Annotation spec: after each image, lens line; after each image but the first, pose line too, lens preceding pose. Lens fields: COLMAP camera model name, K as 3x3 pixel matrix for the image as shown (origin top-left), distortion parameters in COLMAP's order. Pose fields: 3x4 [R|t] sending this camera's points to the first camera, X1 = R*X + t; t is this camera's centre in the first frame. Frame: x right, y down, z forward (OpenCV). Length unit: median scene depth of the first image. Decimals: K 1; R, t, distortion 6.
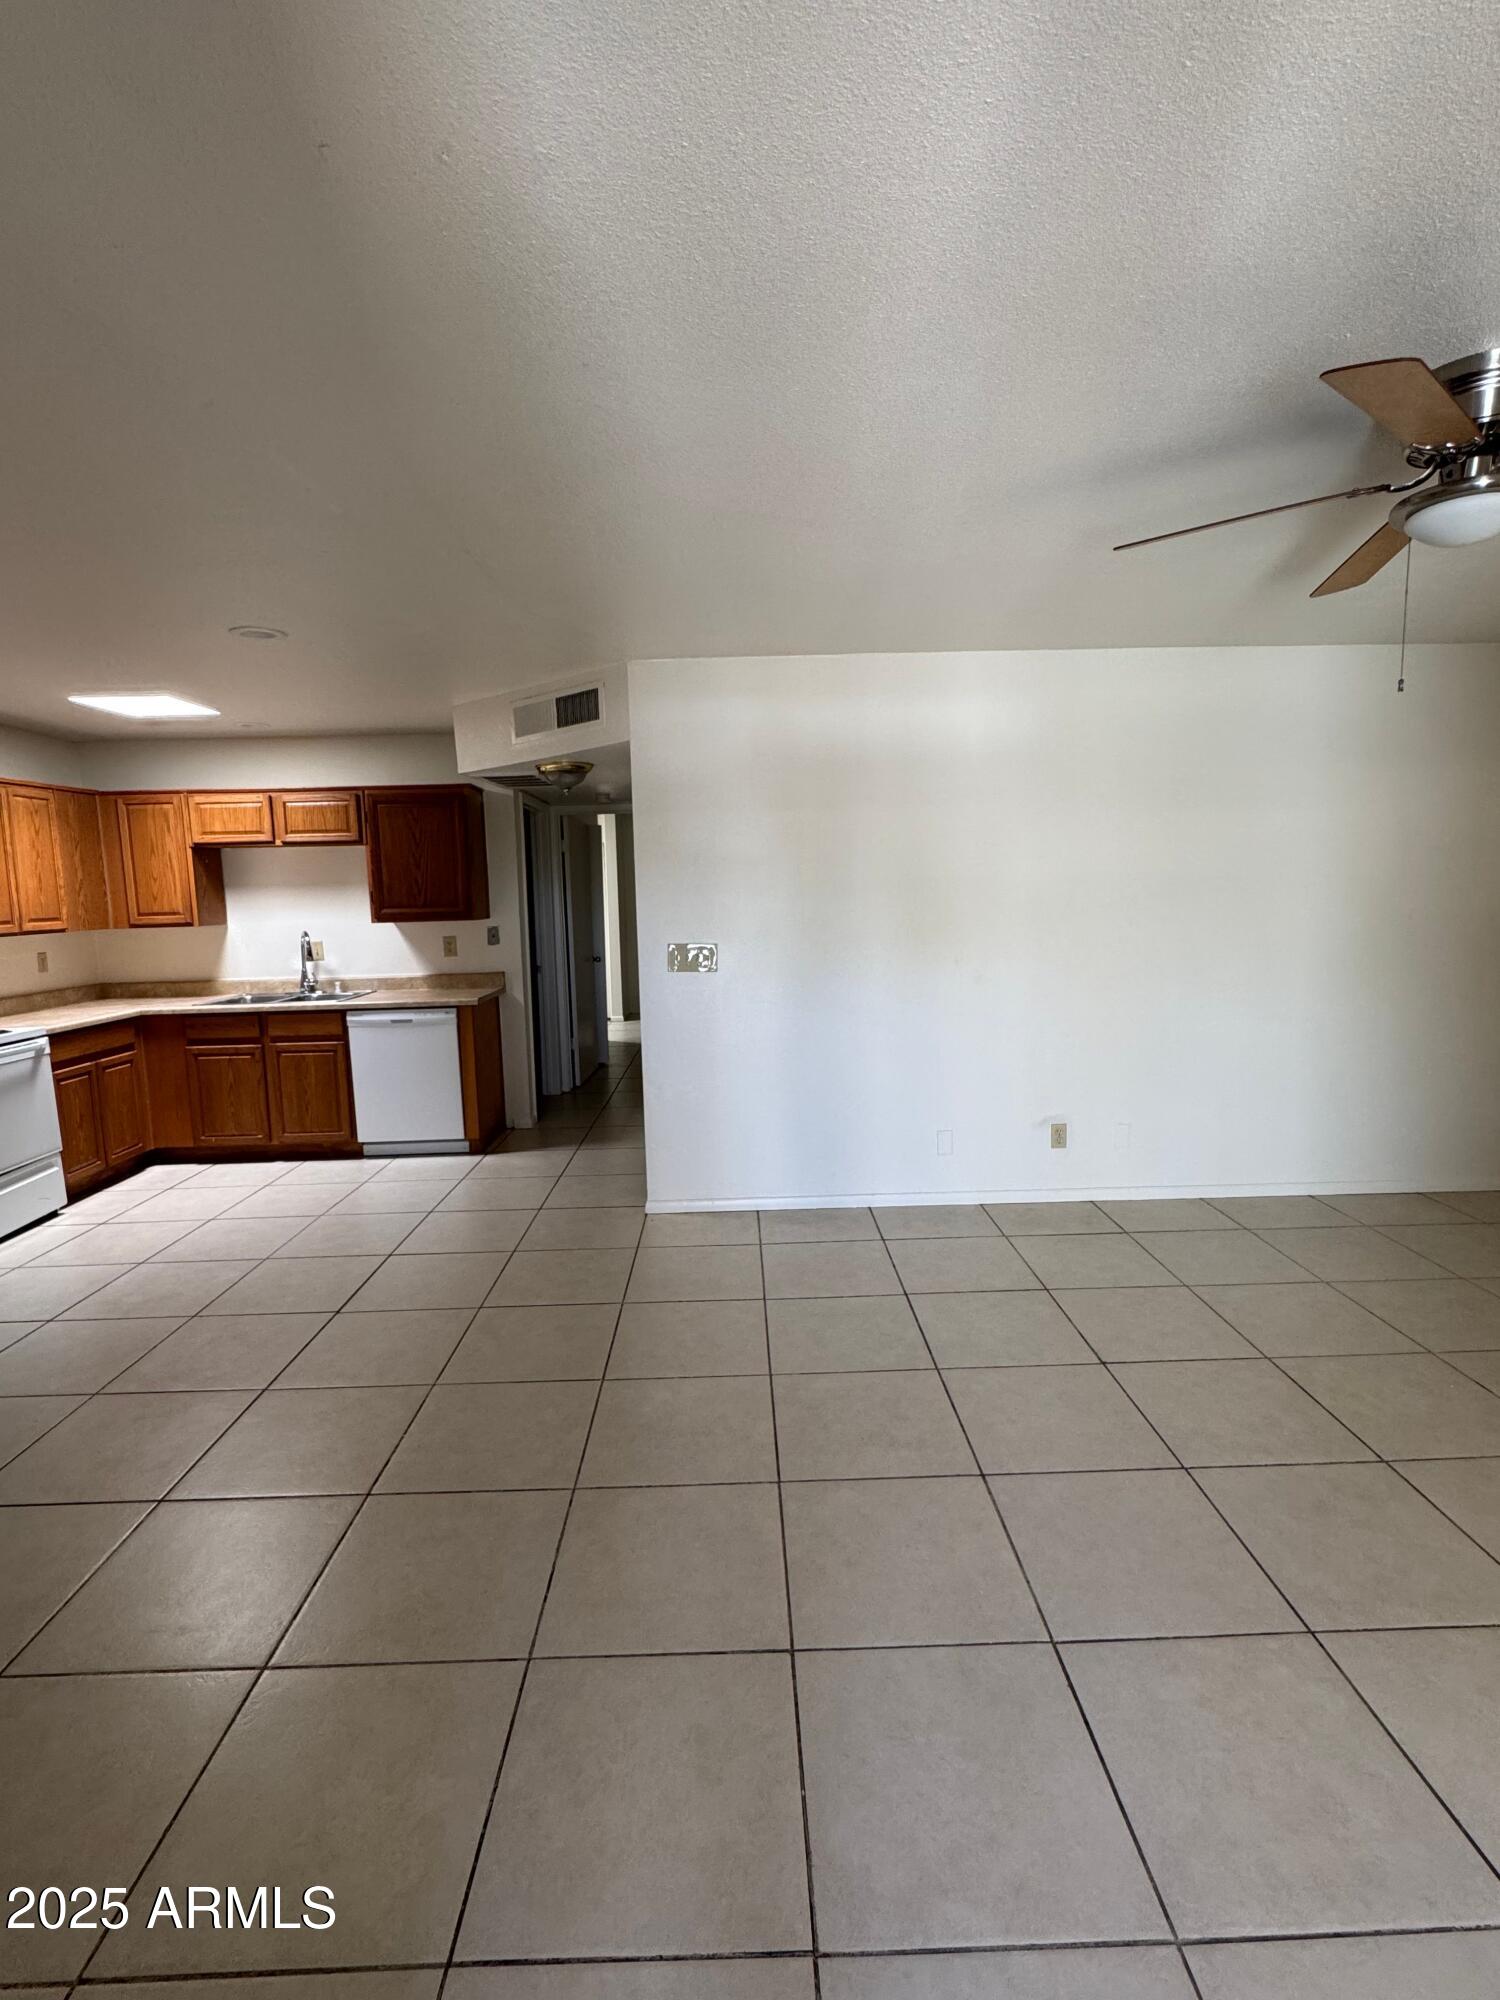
lens RADIAL K [[923.7, 0, 750.0], [0, 923.7, 1000.0], [0, 0, 1]] dist [-0.002511, -0.000233]
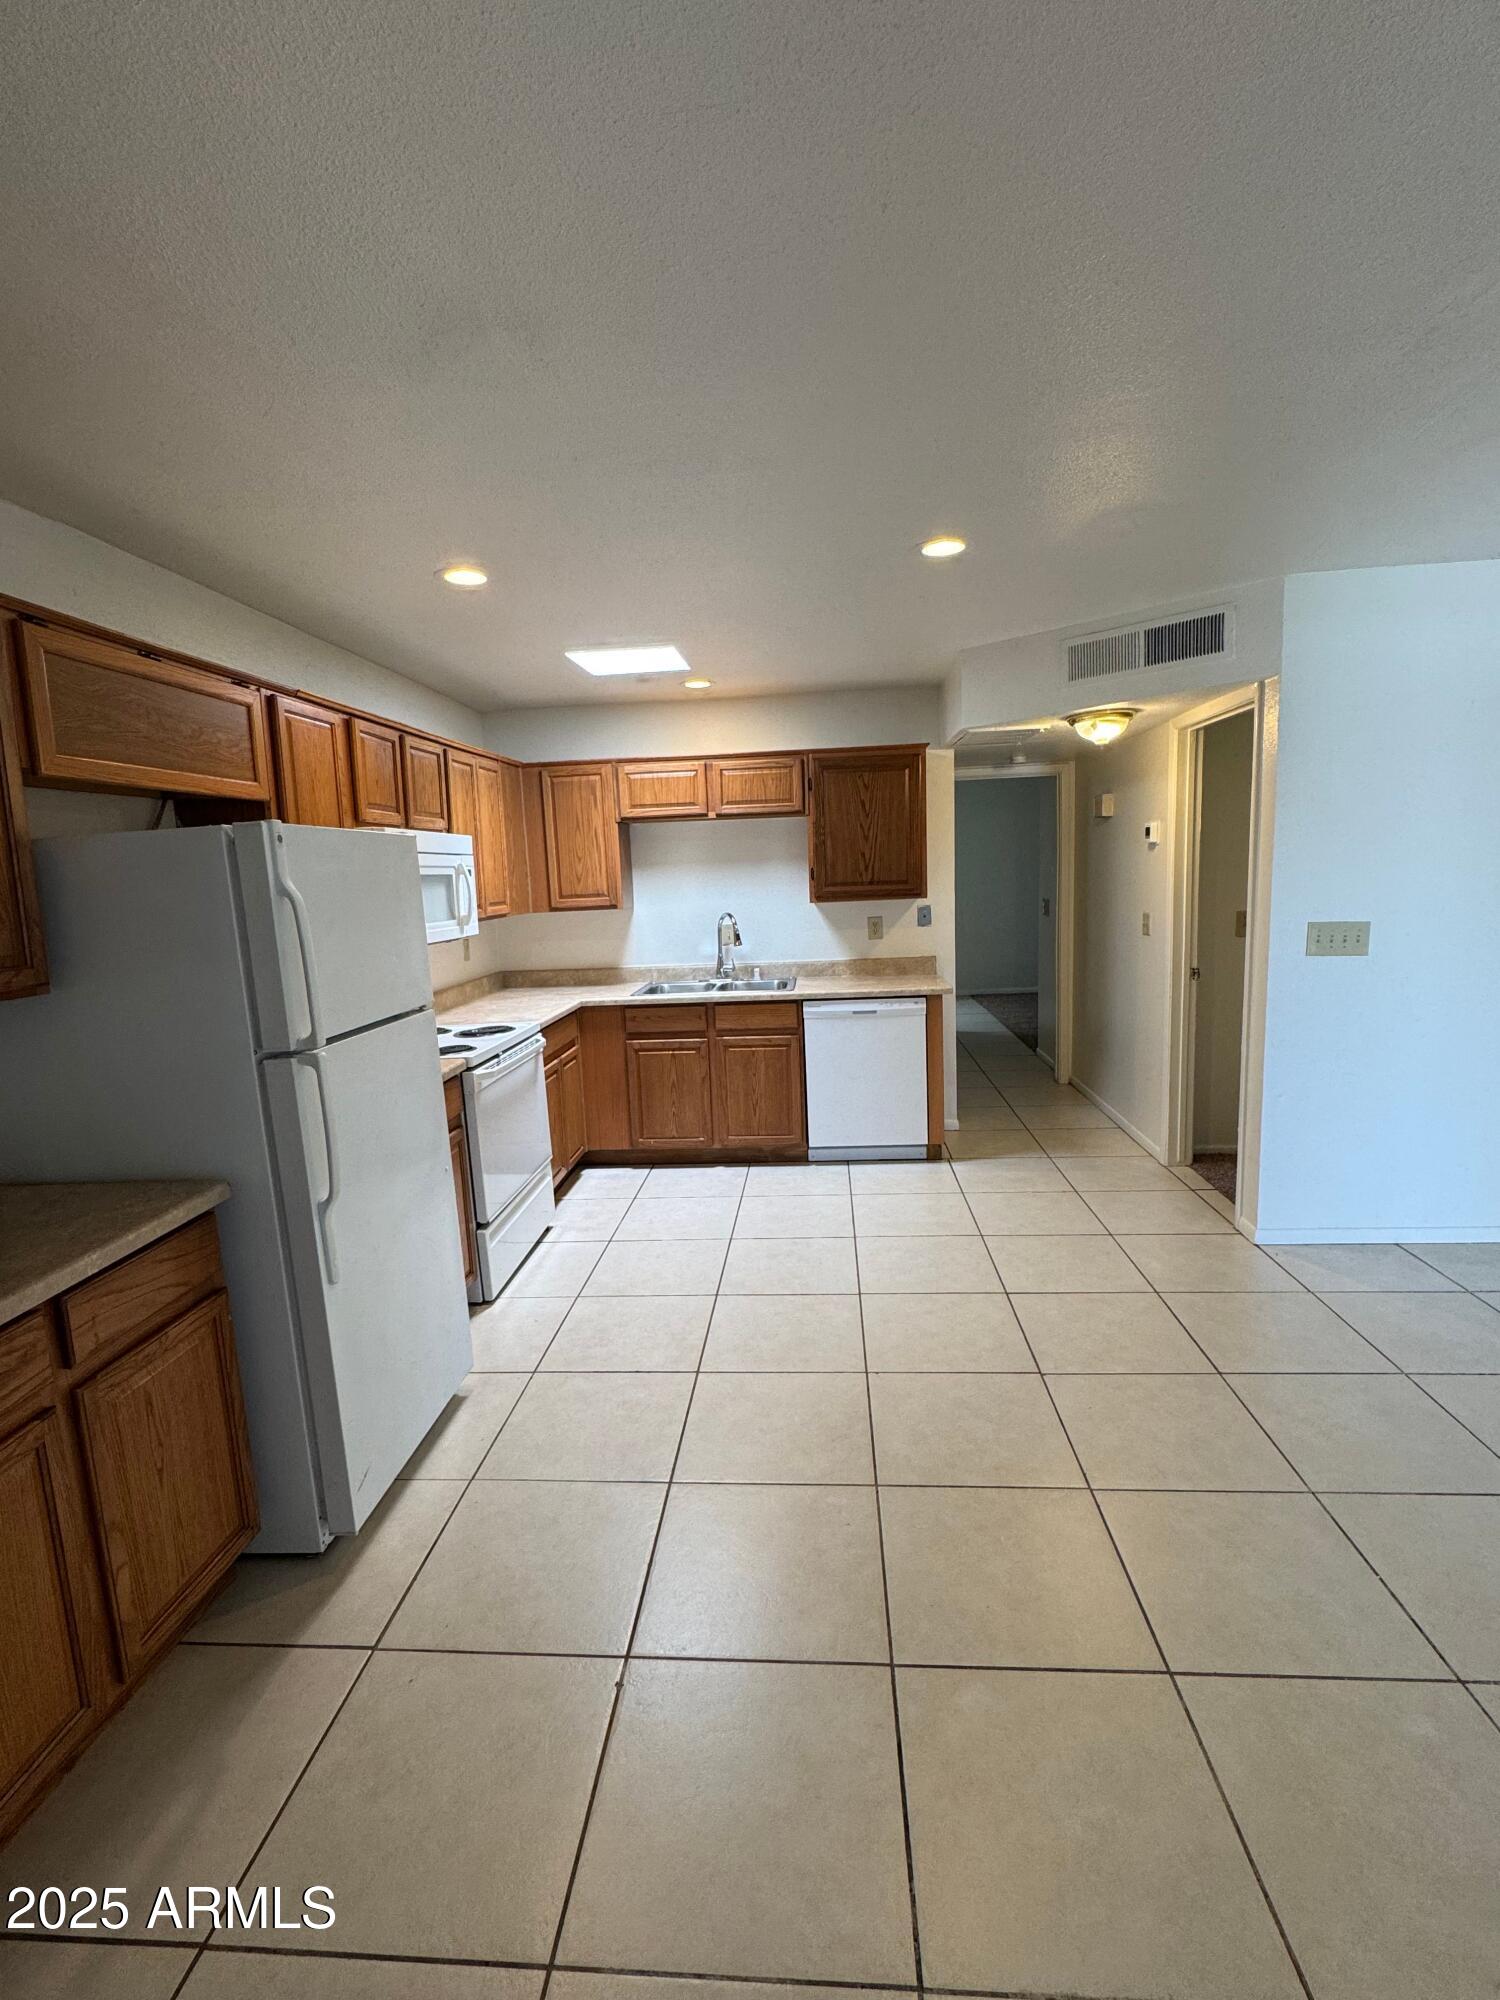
lens RADIAL K [[918.2, 0, 750.0], [0, 918.2, 1000.0], [0, 0, 1]] dist [-0.001210, -0.000105]
pose [[0.995850, -0.002799, -0.090967, -0.398701], [0.004879, 0.999731, 0.022659, -0.009625], [0.090879, -0.023009, 0.995596, 0.104412]]
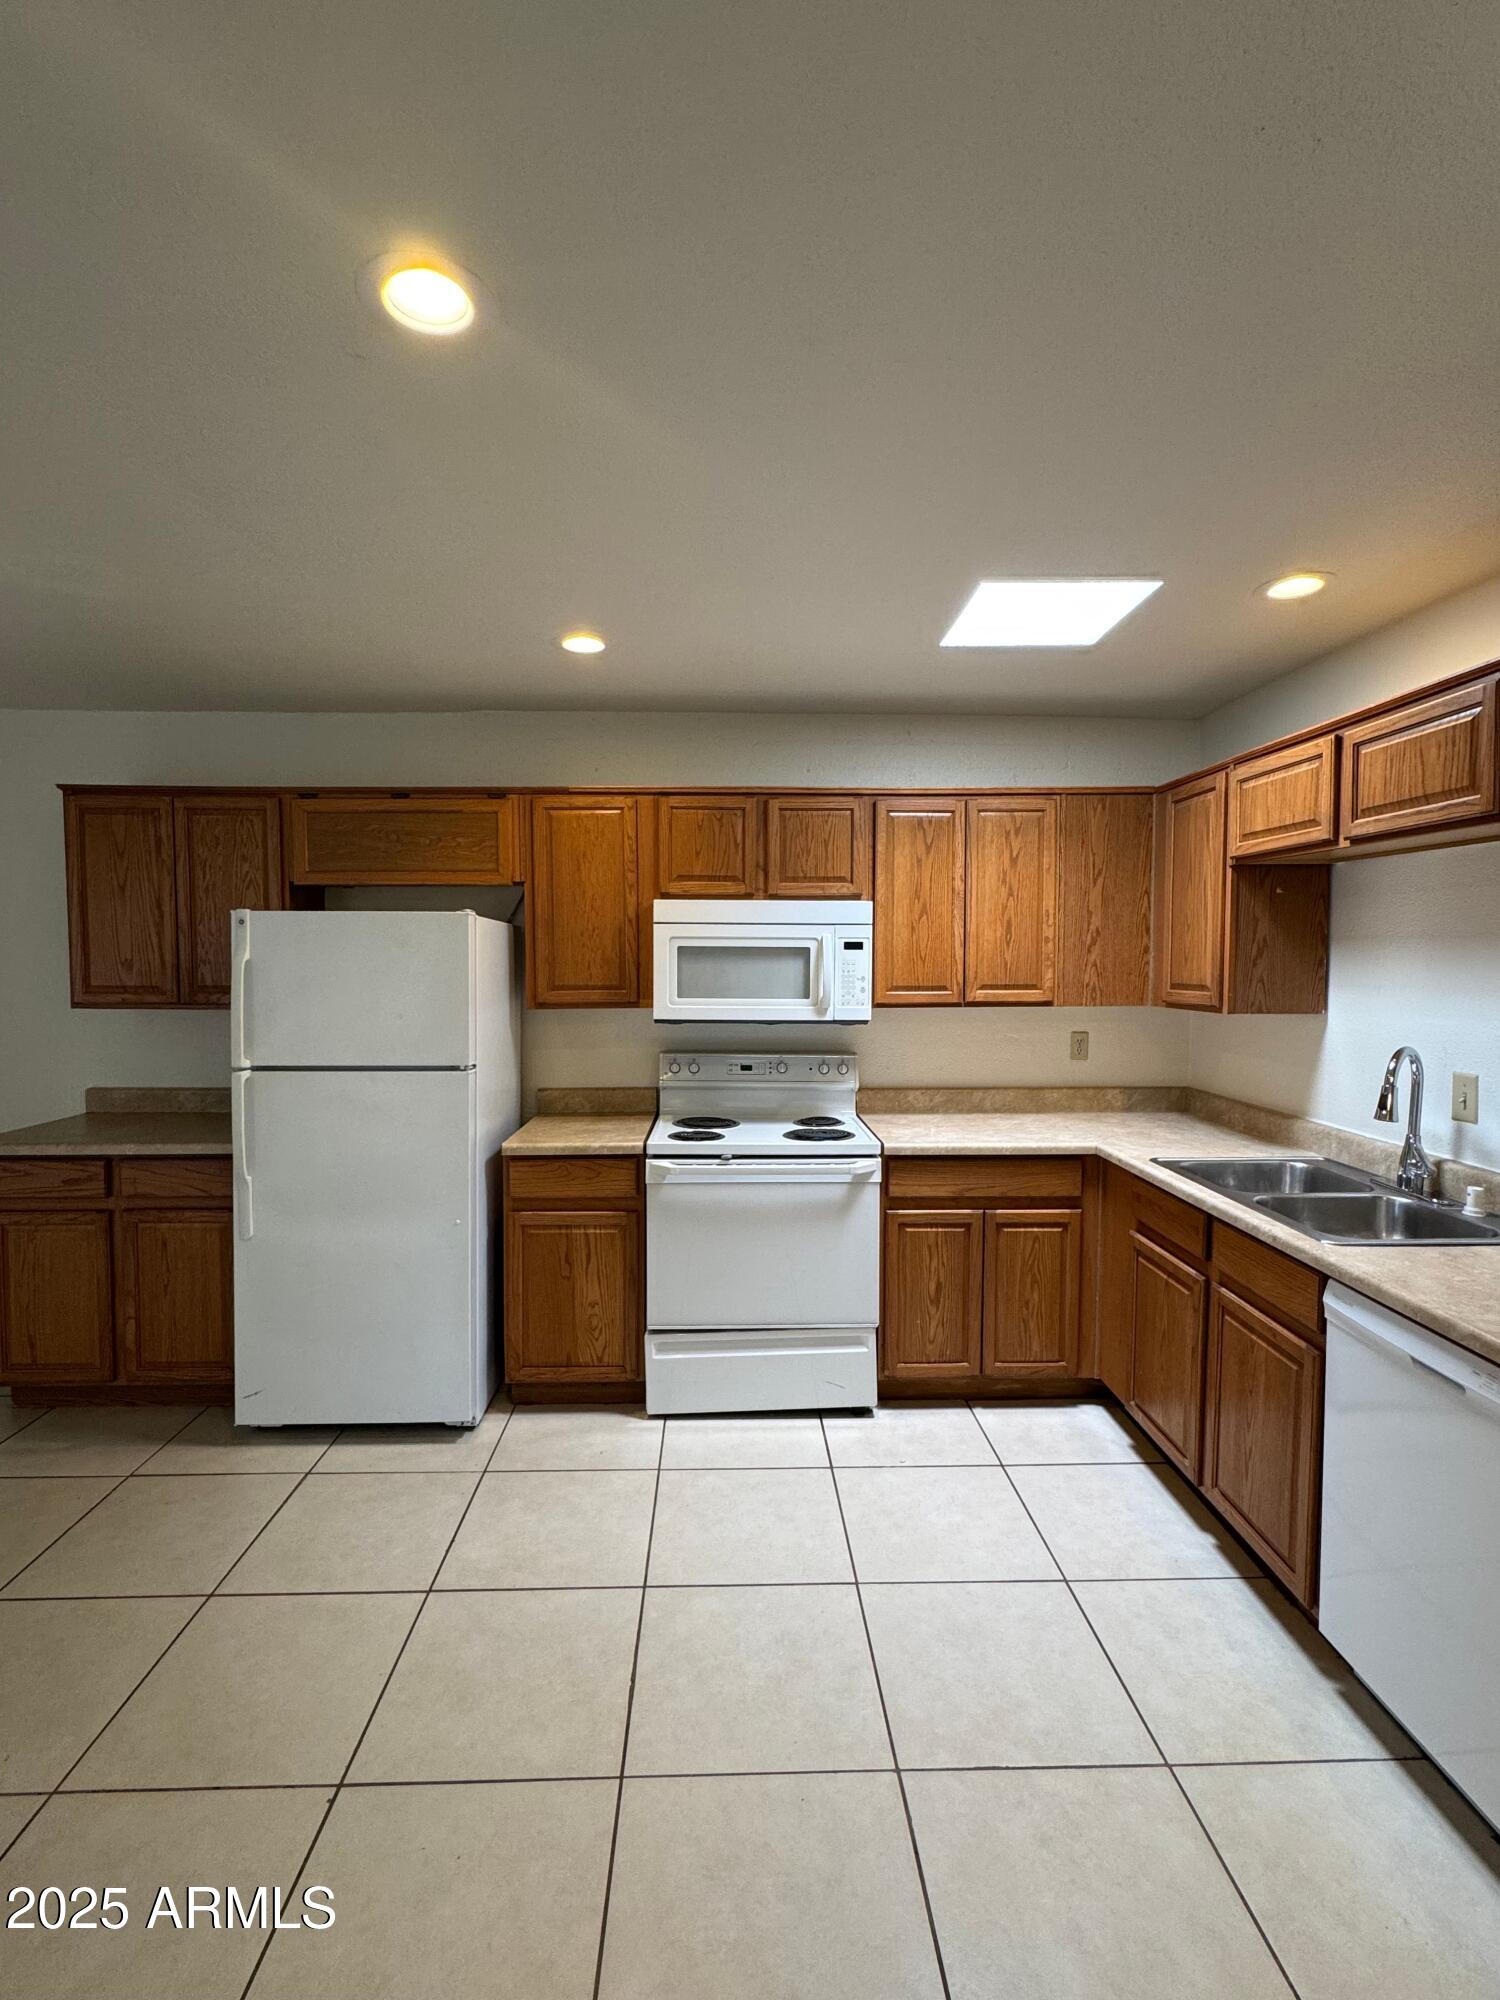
lens RADIAL K [[918.2, 0, 750.0], [0, 918.2, 1000.0], [0, 0, 1]] dist [-0.001210, -0.000105]
pose [[0.018813, 0.072862, -0.997165, -0.078957], [-0.121823, 0.990077, 0.070046, -0.093896], [0.992374, 0.120160, 0.027502, 0.729934]]
